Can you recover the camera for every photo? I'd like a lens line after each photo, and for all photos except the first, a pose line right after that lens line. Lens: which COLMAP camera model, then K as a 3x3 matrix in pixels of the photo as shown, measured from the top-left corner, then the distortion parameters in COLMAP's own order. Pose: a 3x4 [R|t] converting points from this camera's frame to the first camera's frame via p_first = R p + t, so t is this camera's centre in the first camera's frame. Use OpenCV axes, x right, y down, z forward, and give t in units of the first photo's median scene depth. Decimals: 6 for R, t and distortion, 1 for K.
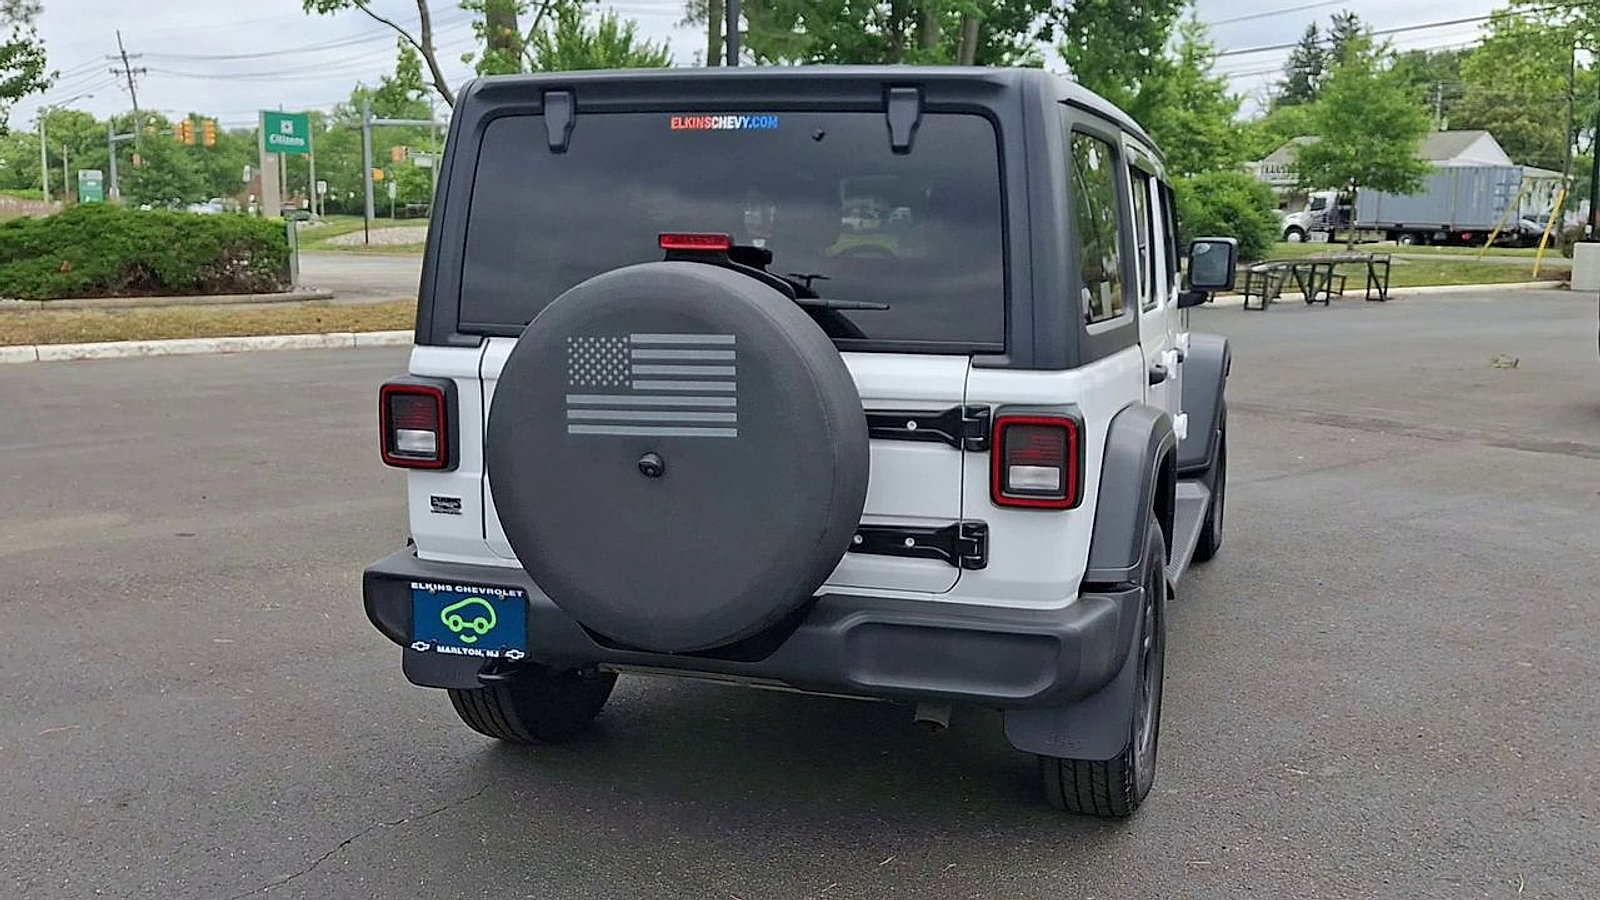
lens RADIAL K [[1499.4, 0, 836.7], [0, 1499.4, 468.8], [0, 0, 1]] dist [0.158962, -0.328379]
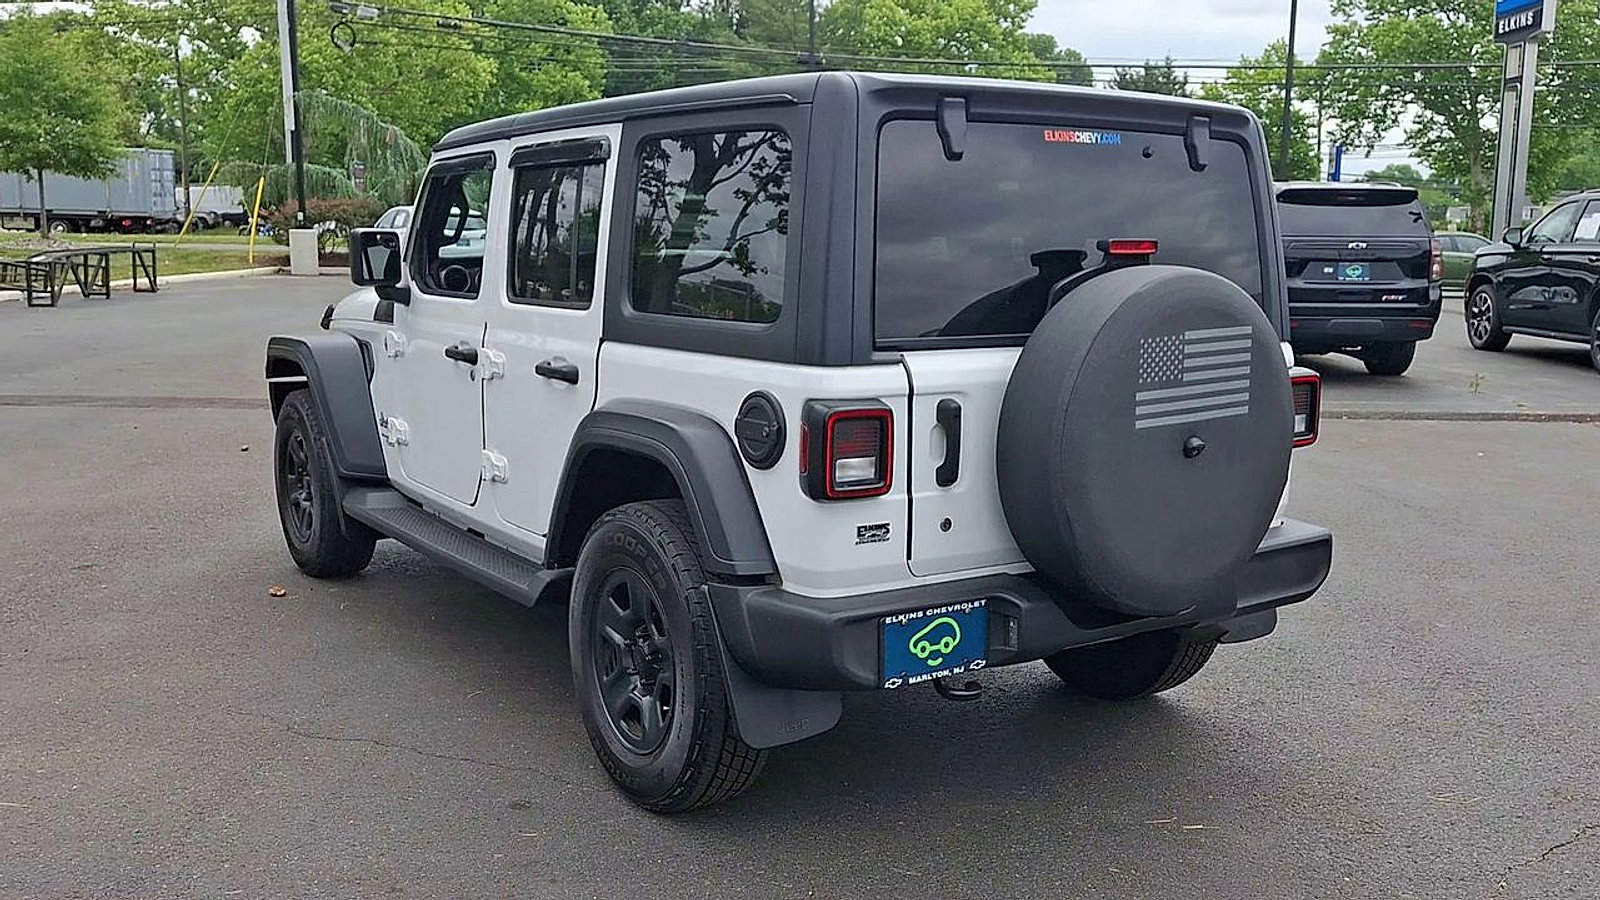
lens RADIAL K [[1499.4, 0, 836.7], [0, 1499.4, 468.8], [0, 0, 1]] dist [0.158962, -0.328379]
pose [[0.616371, -0.132004, 0.776313, -1.015051], [0.124098, 0.989814, 0.069778, -0.085597], [-0.777616, 0.053329, 0.626474, 0.437640]]
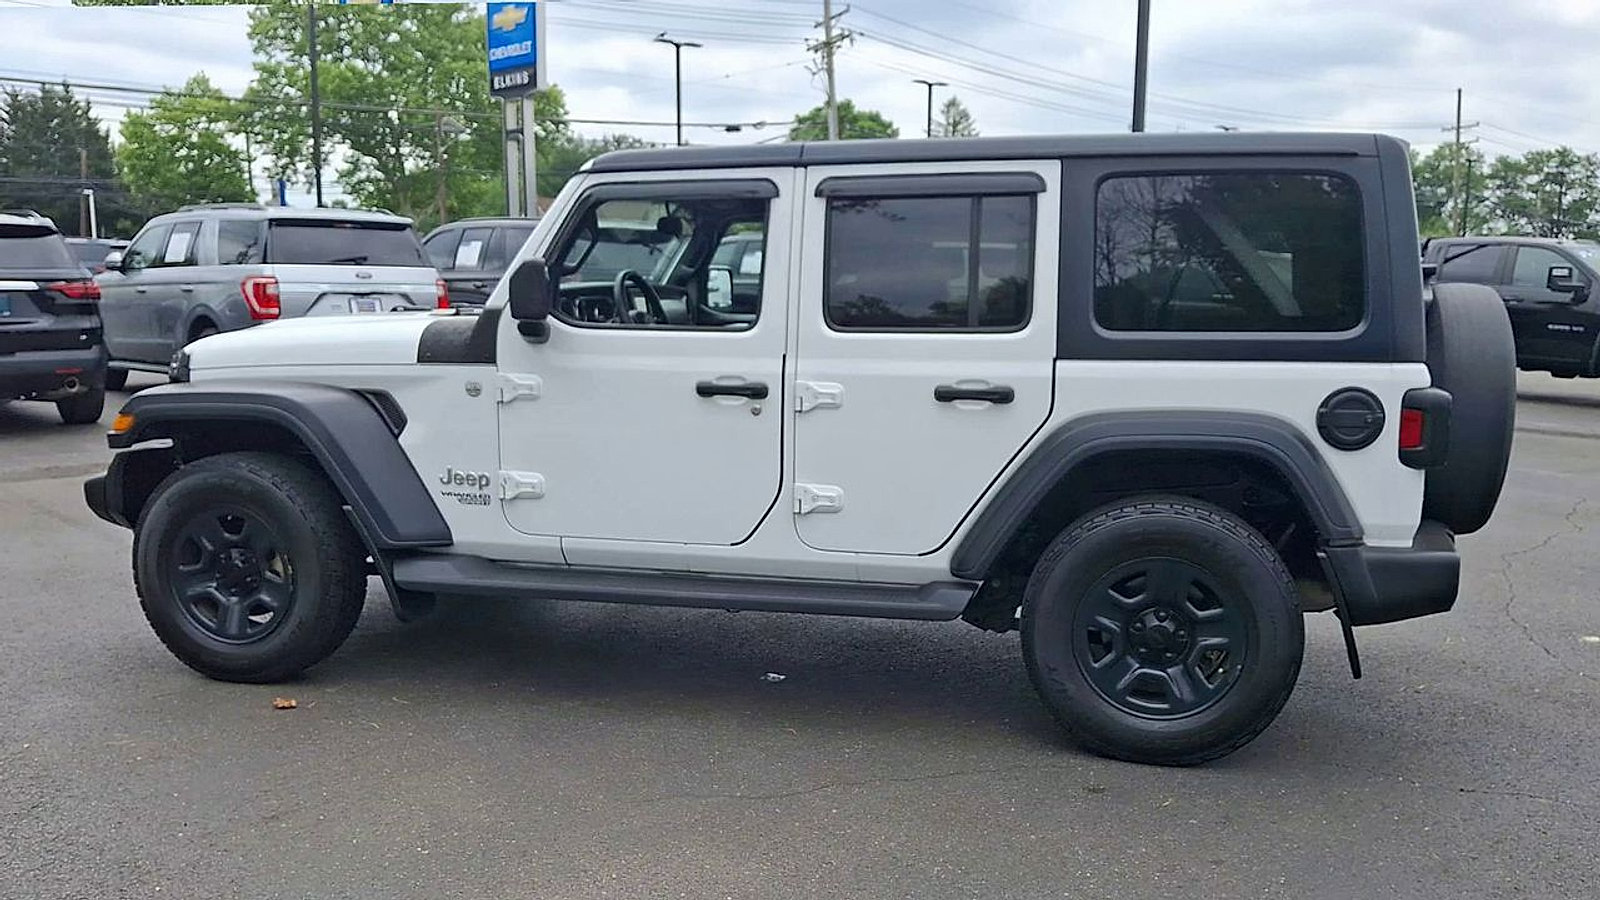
lens RADIAL K [[1427.9, 0, 841.3], [0, 1427.9, 491.1], [0, 0, 1]] dist [0.136562, -0.268365]
pose [[-0.053058, -0.166137, 0.984674, -1.402477], [0.151084, 0.973377, 0.172371, -0.250892], [-0.987096, 0.157914, -0.026545, 1.519607]]
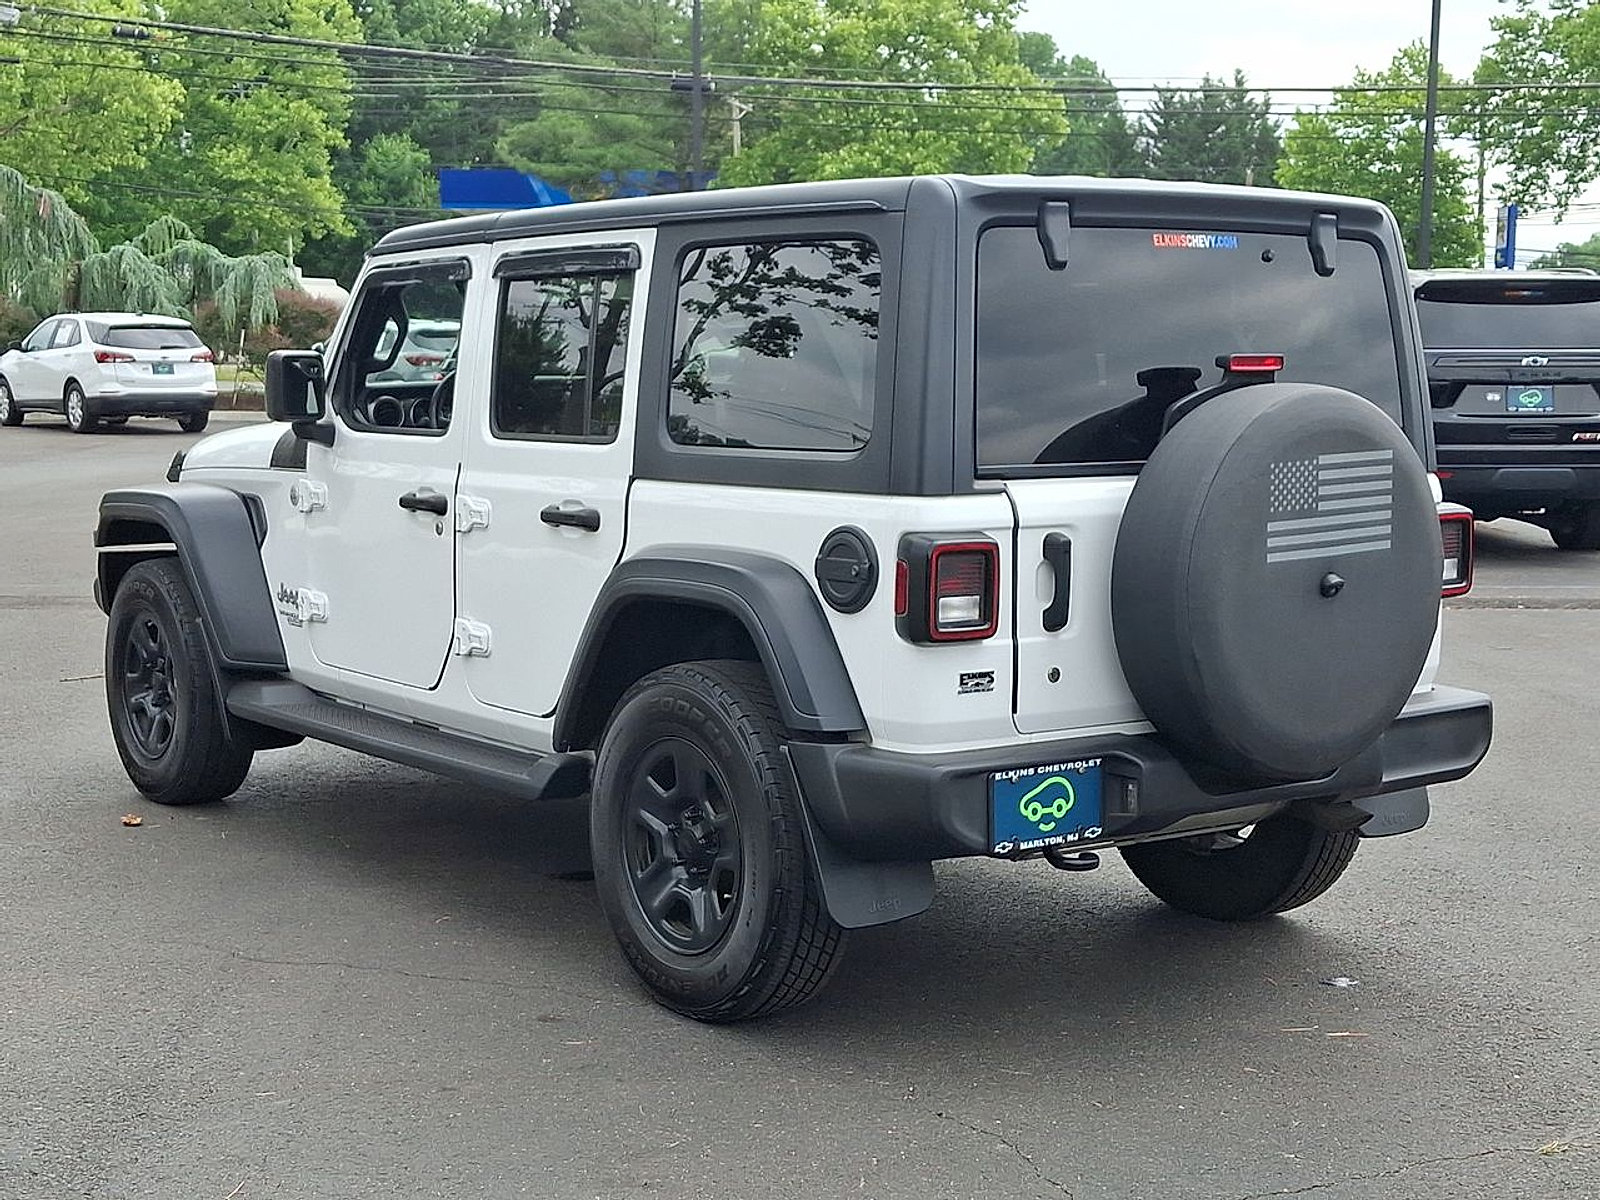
lens RADIAL K [[2436.3, 0, 740.5], [0, 2436.3, 598.1], [0, 0, 1]] dist [0.150373, -0.084432]
pose [[0.606504, -0.096269, 0.789230, -1.442386], [0.133431, 0.990889, 0.018329, -0.066586], [-0.783804, 0.094191, 0.613824, 0.265585]]
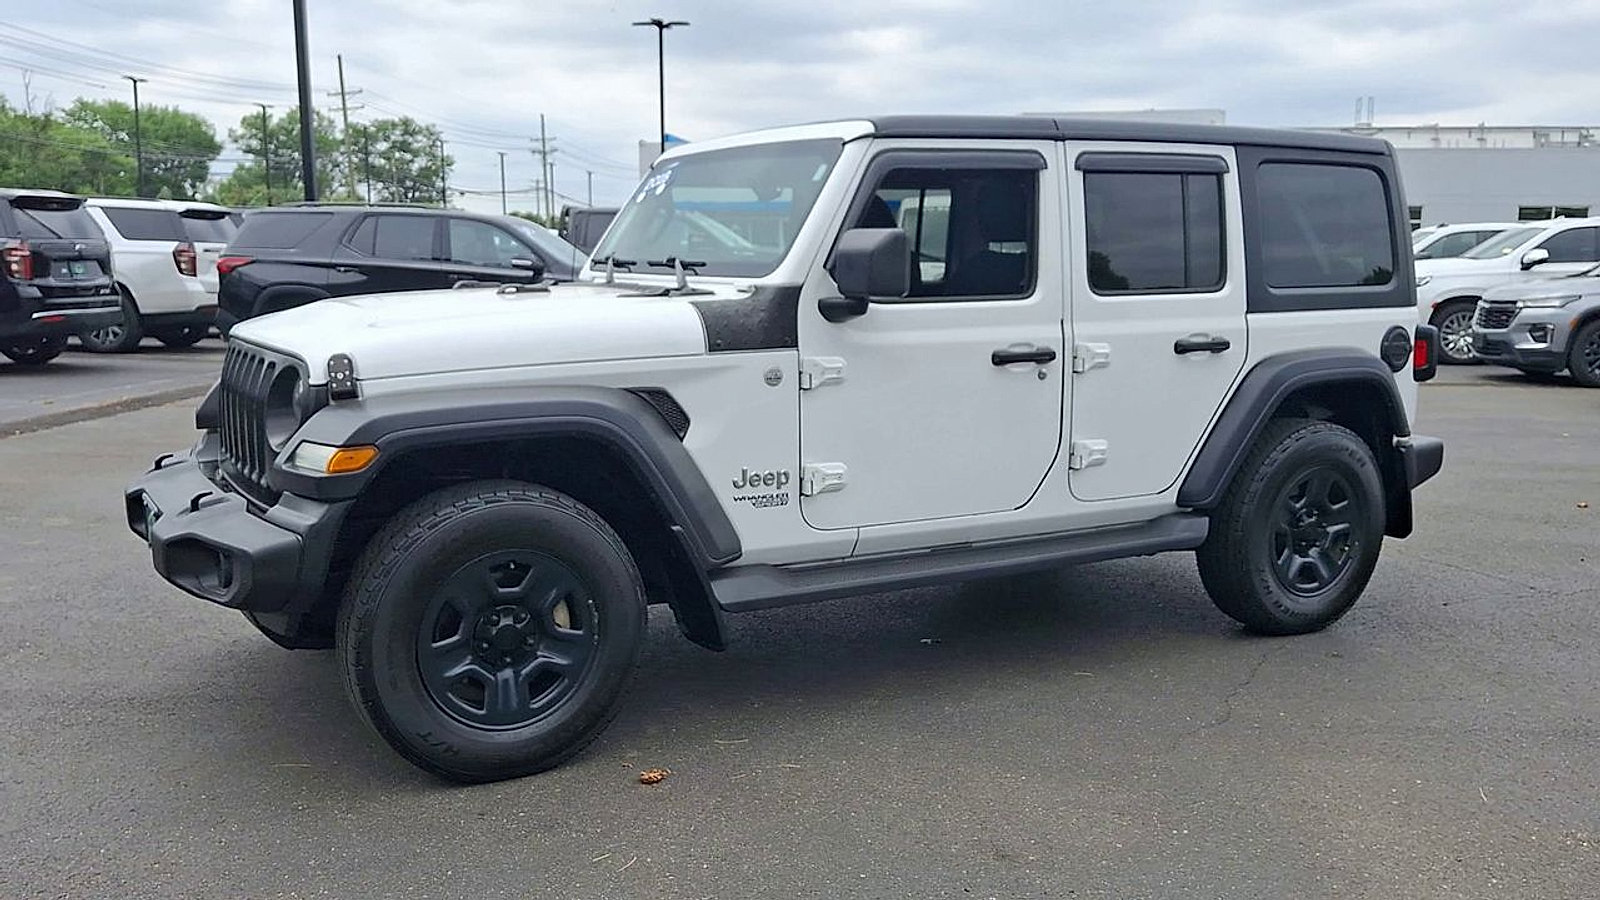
lens RADIAL K [[1526.7, 0, 806.0], [0, 1526.7, 507.6], [0, 0, 1]] dist [0.155604, -0.378286]
pose [[-0.759611, -0.113920, 0.640323, -0.891474], [0.095350, 0.954395, 0.282909, -0.416622], [-0.643350, 0.275956, -0.714107, 2.728579]]
